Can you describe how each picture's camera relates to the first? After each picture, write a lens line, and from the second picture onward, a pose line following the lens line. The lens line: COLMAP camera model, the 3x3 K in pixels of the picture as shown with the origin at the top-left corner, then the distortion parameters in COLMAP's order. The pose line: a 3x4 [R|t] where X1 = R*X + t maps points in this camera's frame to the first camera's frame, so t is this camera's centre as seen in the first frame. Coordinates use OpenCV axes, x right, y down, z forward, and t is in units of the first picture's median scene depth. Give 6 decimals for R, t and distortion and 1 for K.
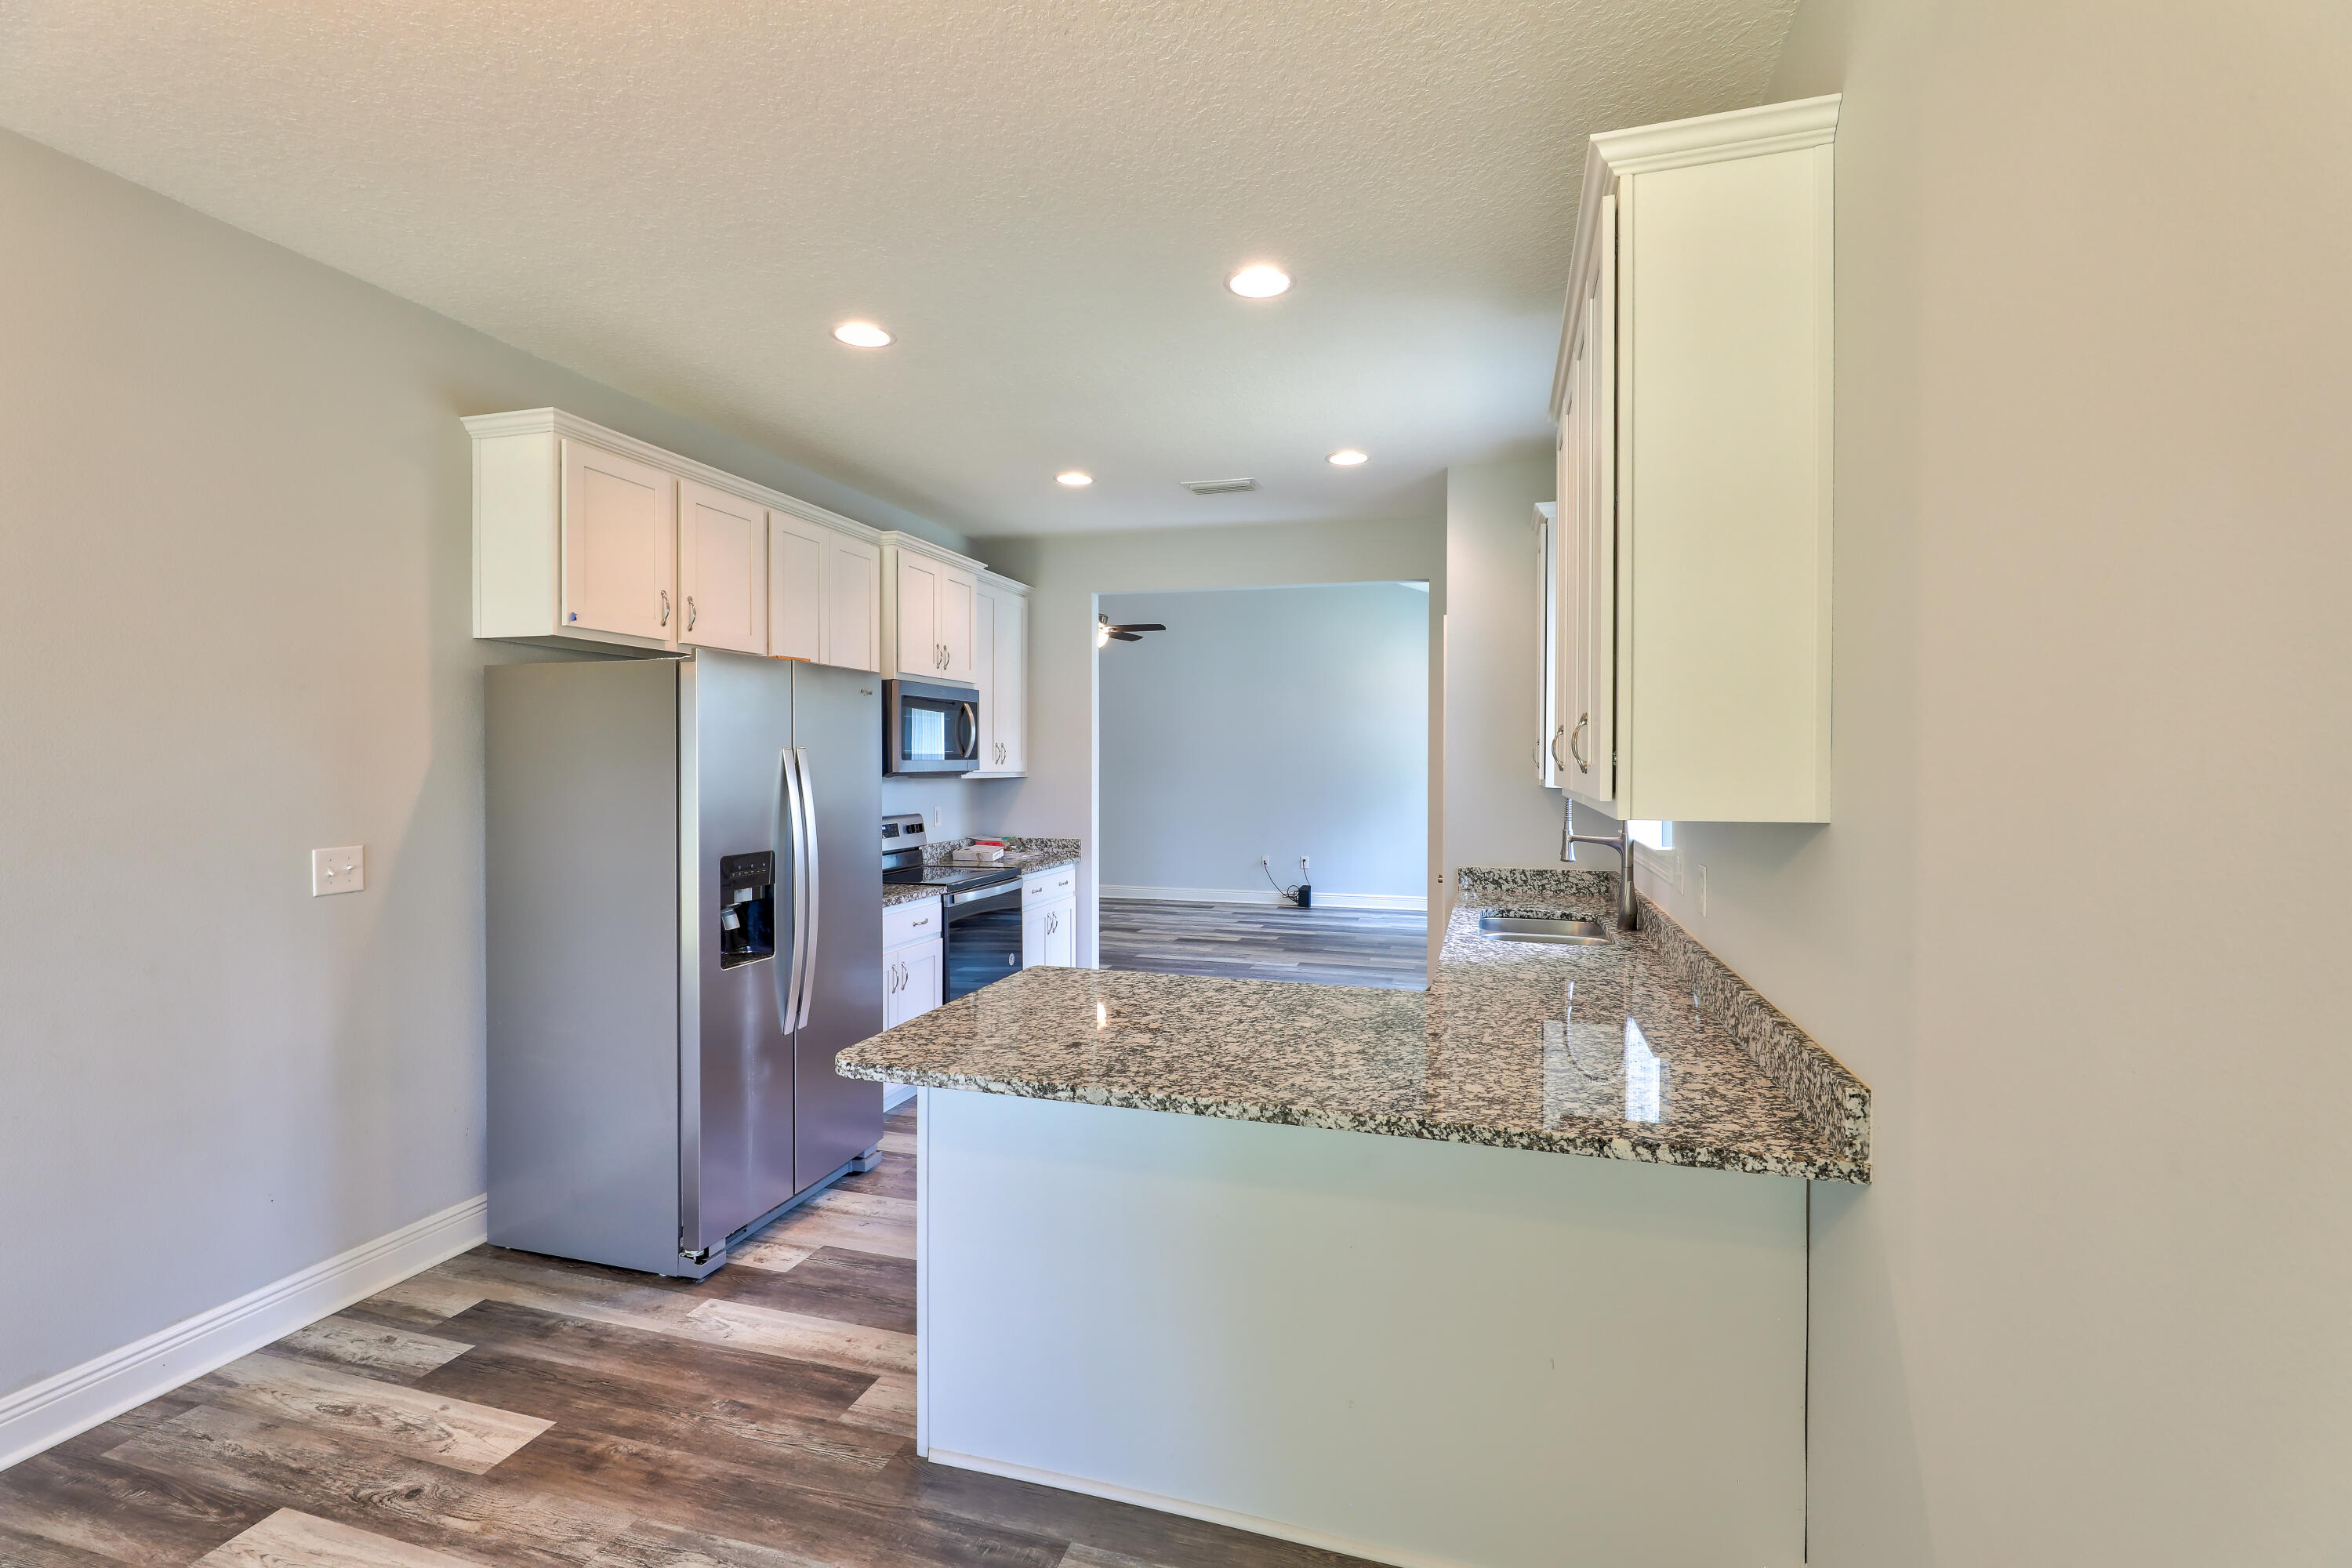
lens RADIAL K [[993.5, 0, 1176.0], [0, 993.5, 784.0], [0, 0, 1]] dist [0.000238, -0.000001]
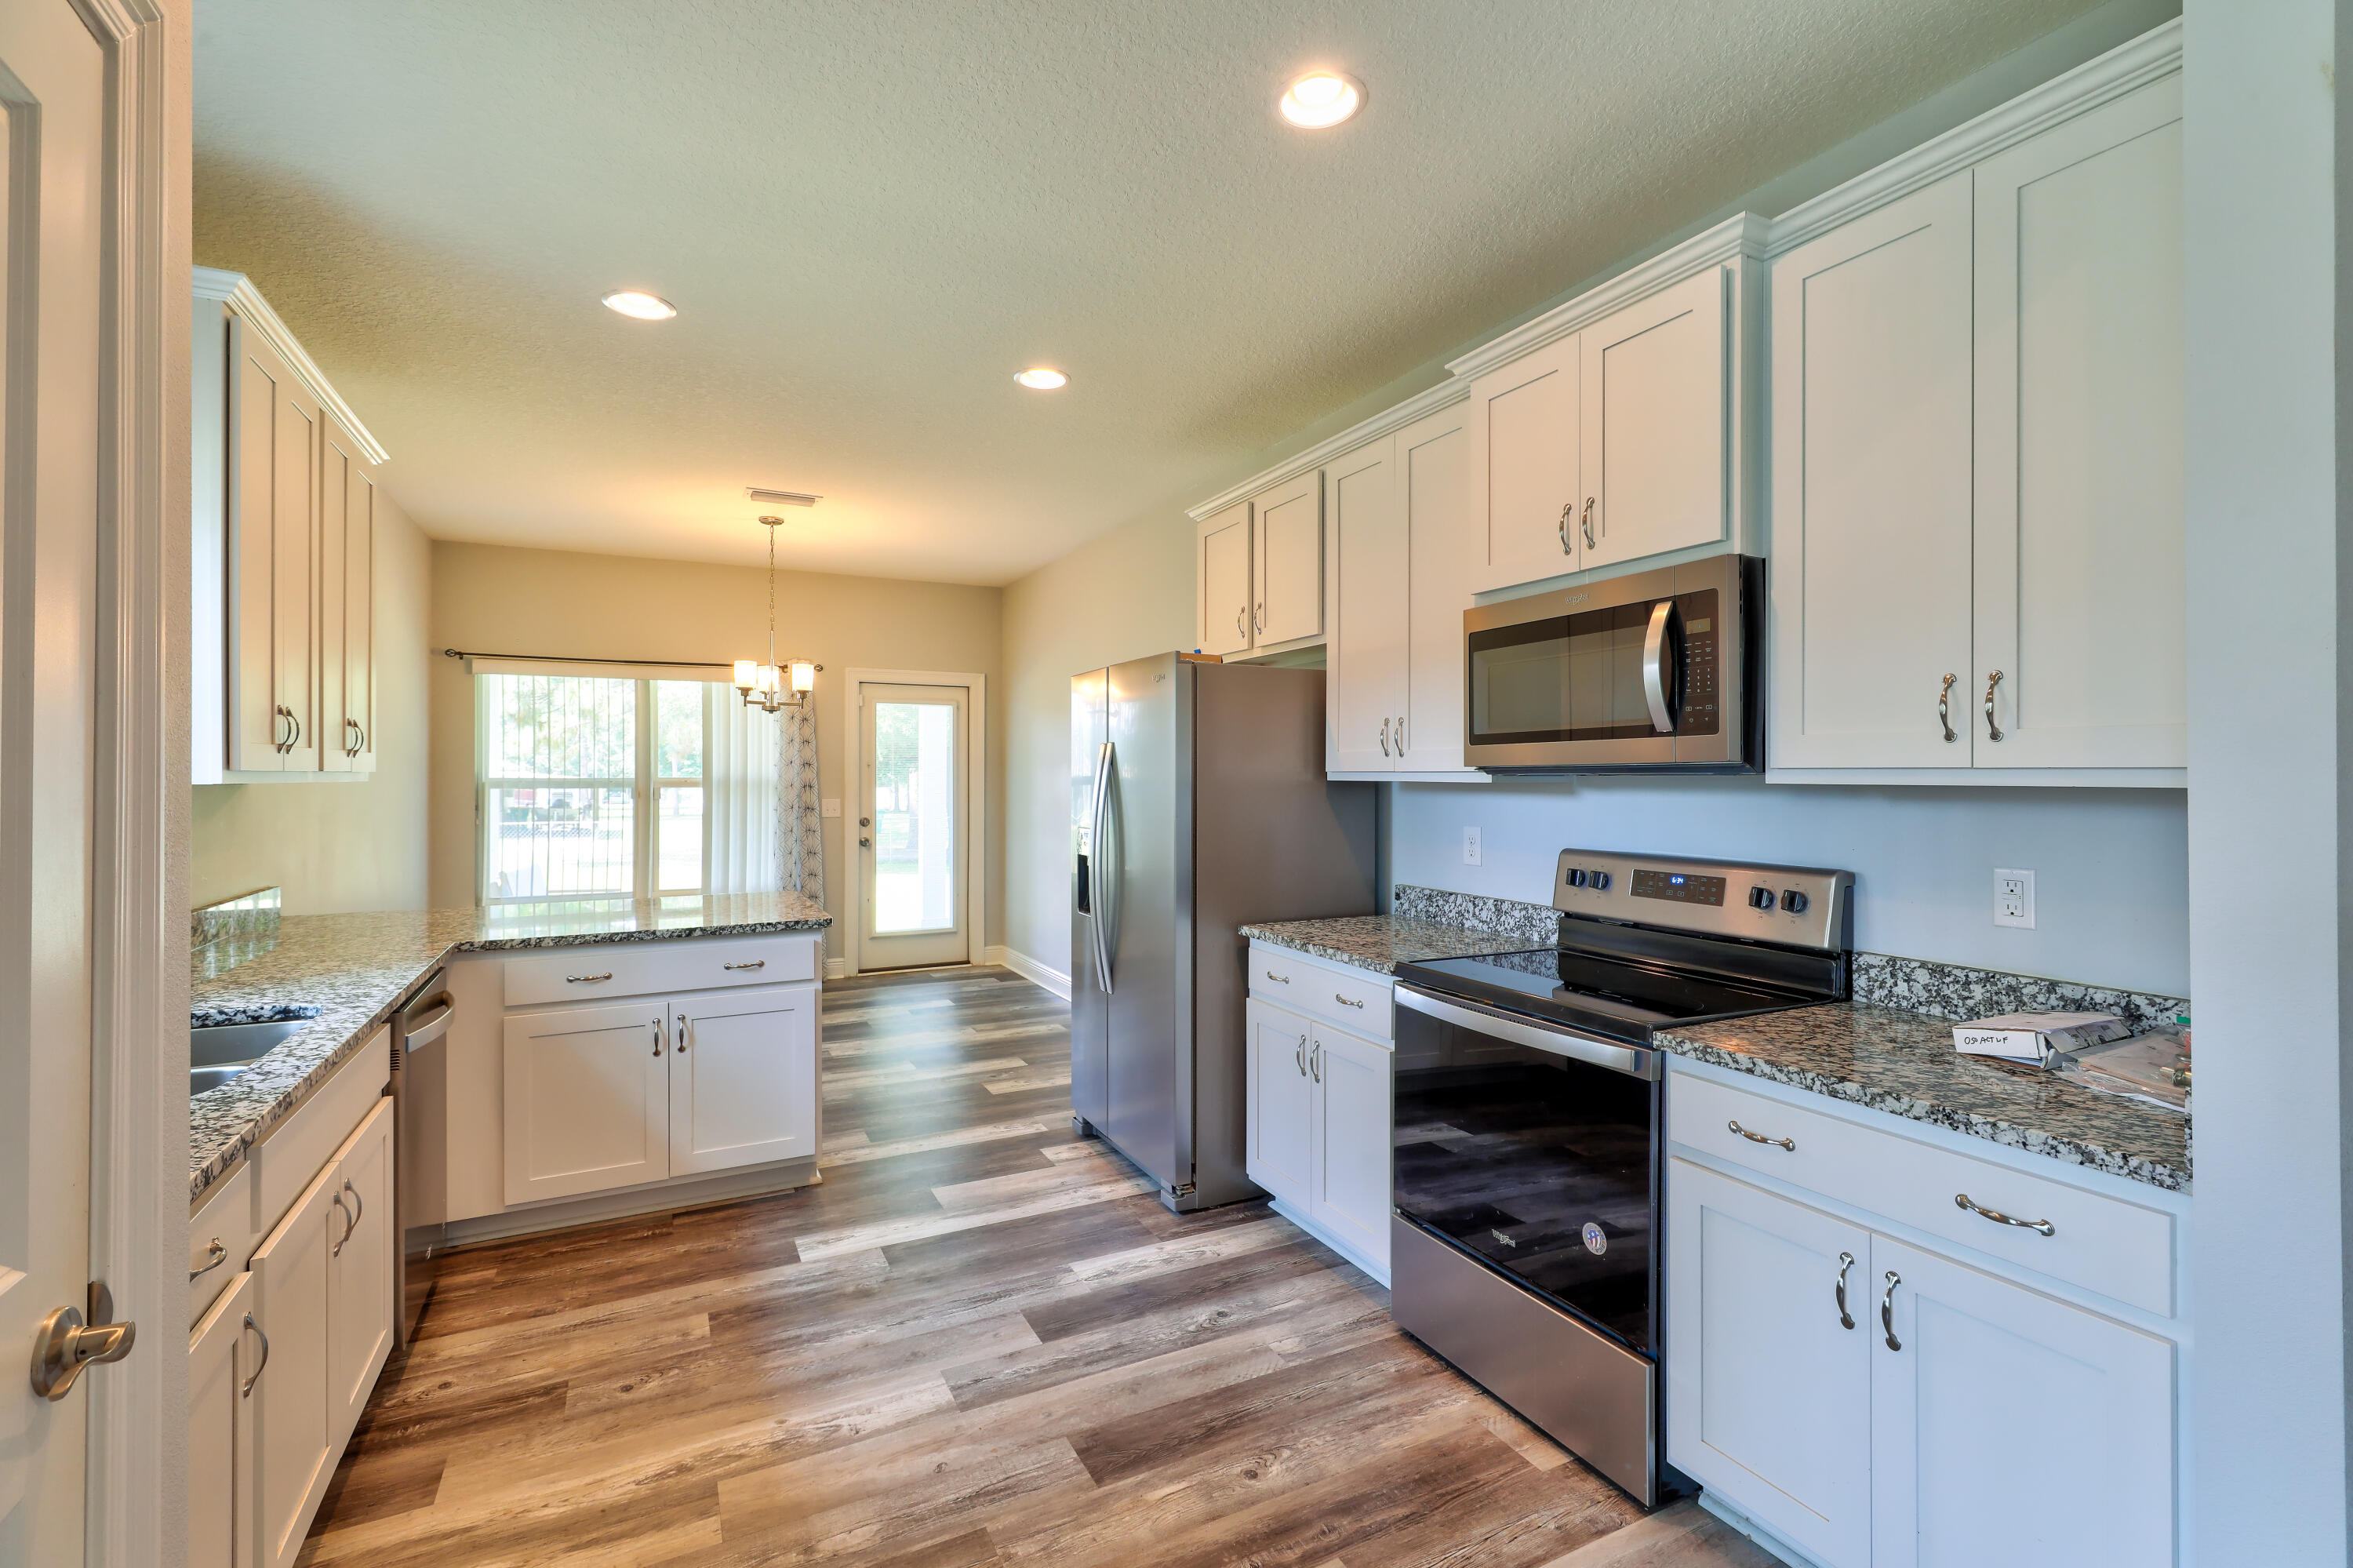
lens RADIAL K [[1068.5, 0, 1178.6], [0, 1068.5, 775.1], [0, 0, 1]] dist [0.001132, 0.000131]
pose [[-0.723520, -0.000957, -0.690303, 0.260045], [-0.014345, 0.999804, 0.013649, -0.012001], [0.690155, 0.019778, -0.723391, 1.248060]]
